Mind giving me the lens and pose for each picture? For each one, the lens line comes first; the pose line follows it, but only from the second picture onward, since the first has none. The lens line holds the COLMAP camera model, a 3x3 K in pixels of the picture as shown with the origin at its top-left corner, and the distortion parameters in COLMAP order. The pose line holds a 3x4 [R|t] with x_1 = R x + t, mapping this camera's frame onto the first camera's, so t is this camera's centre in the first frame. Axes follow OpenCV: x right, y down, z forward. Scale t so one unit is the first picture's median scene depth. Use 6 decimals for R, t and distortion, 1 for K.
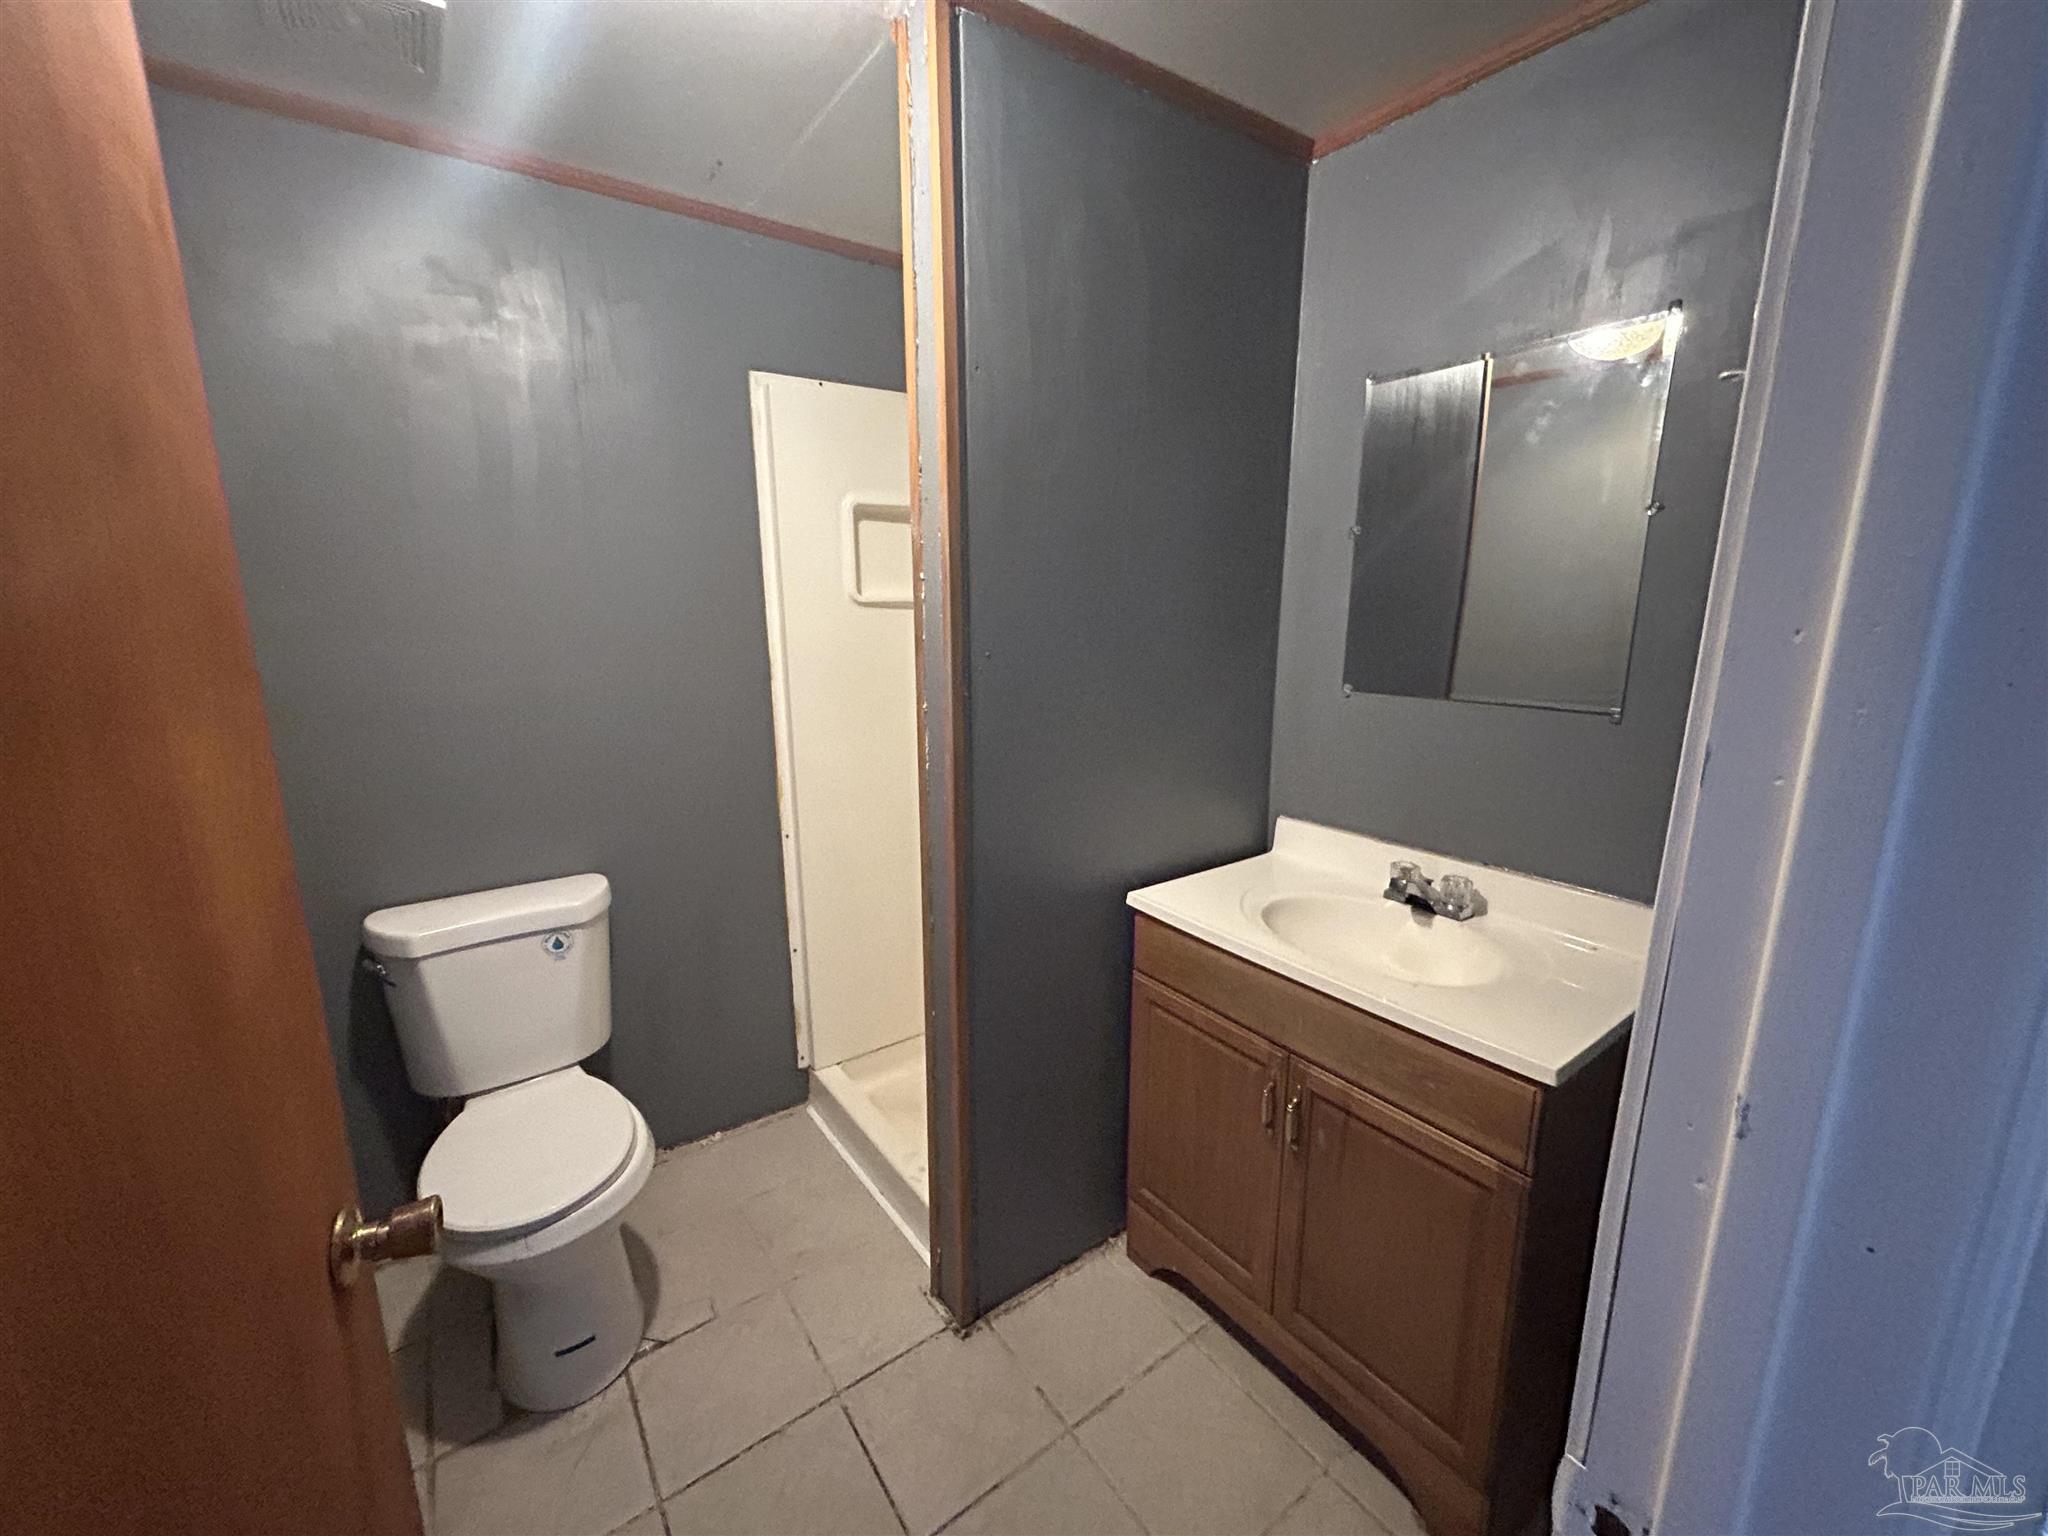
lens RADIAL K [[823.5, 0, 1021.9], [0, 823.5, 773.9], [0, 0, 1]] dist [0.002528, 0.000250]
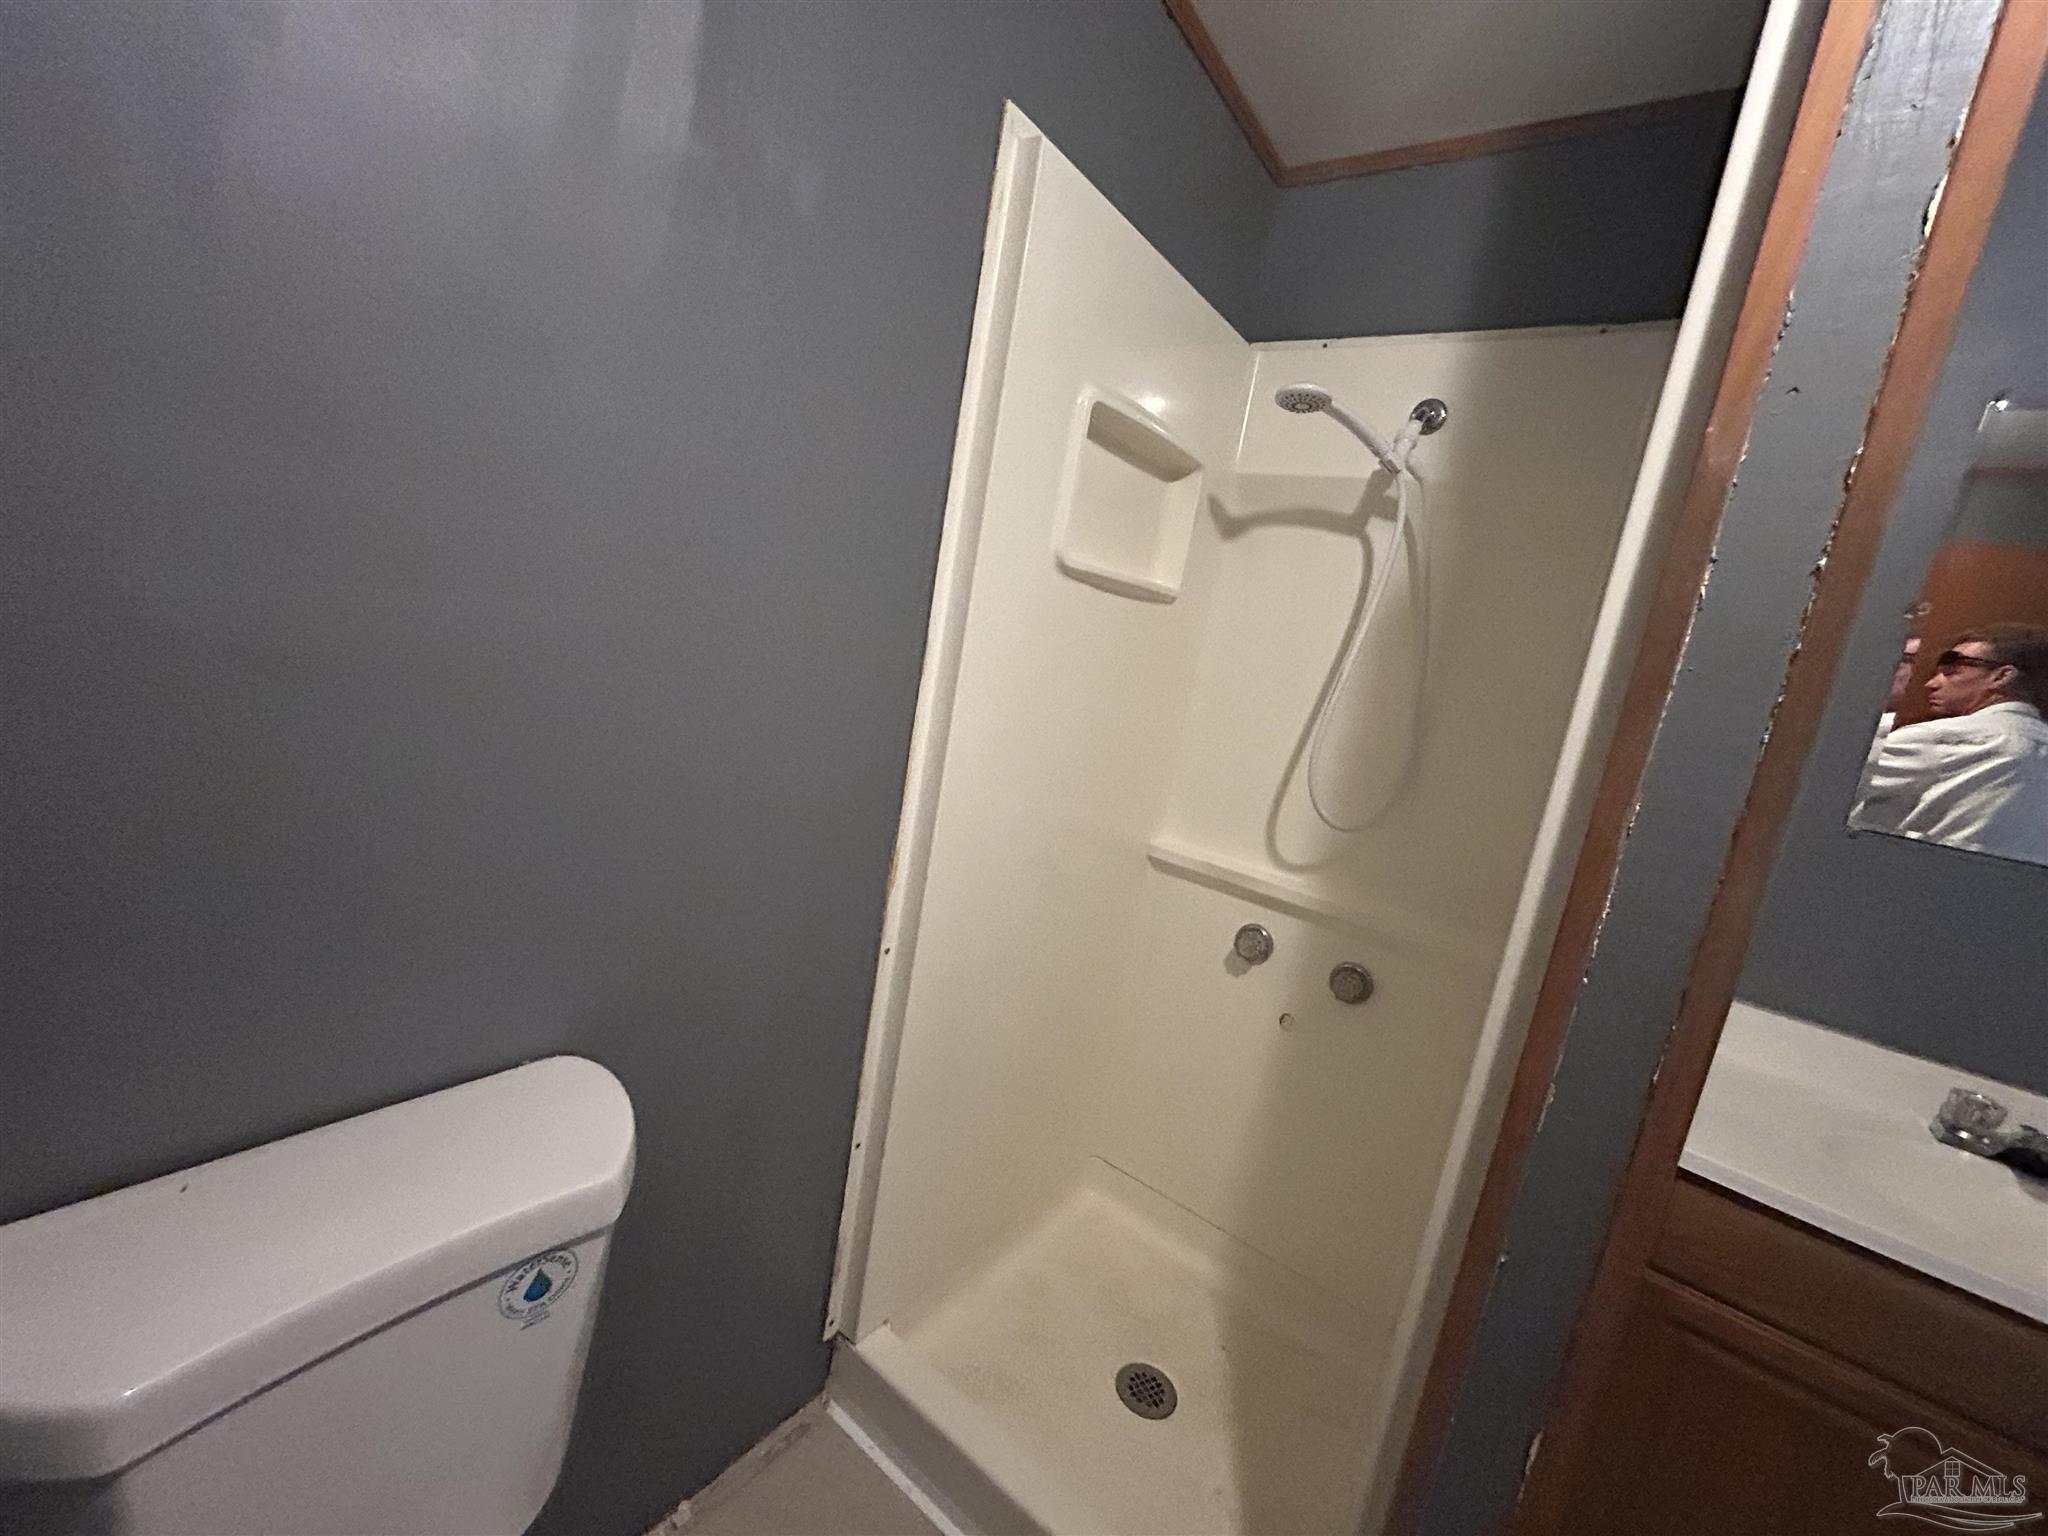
lens RADIAL K [[823.5, 0, 1028.1], [0, 823.5, 759.3], [0, 0, 1]] dist [0.002528, 0.000250]
pose [[0.933724, 0.115605, 0.338815, -0.502416], [-0.111036, 0.993271, -0.032909, -0.058506], [-0.340339, -0.006892, 0.940277, 0.543628]]
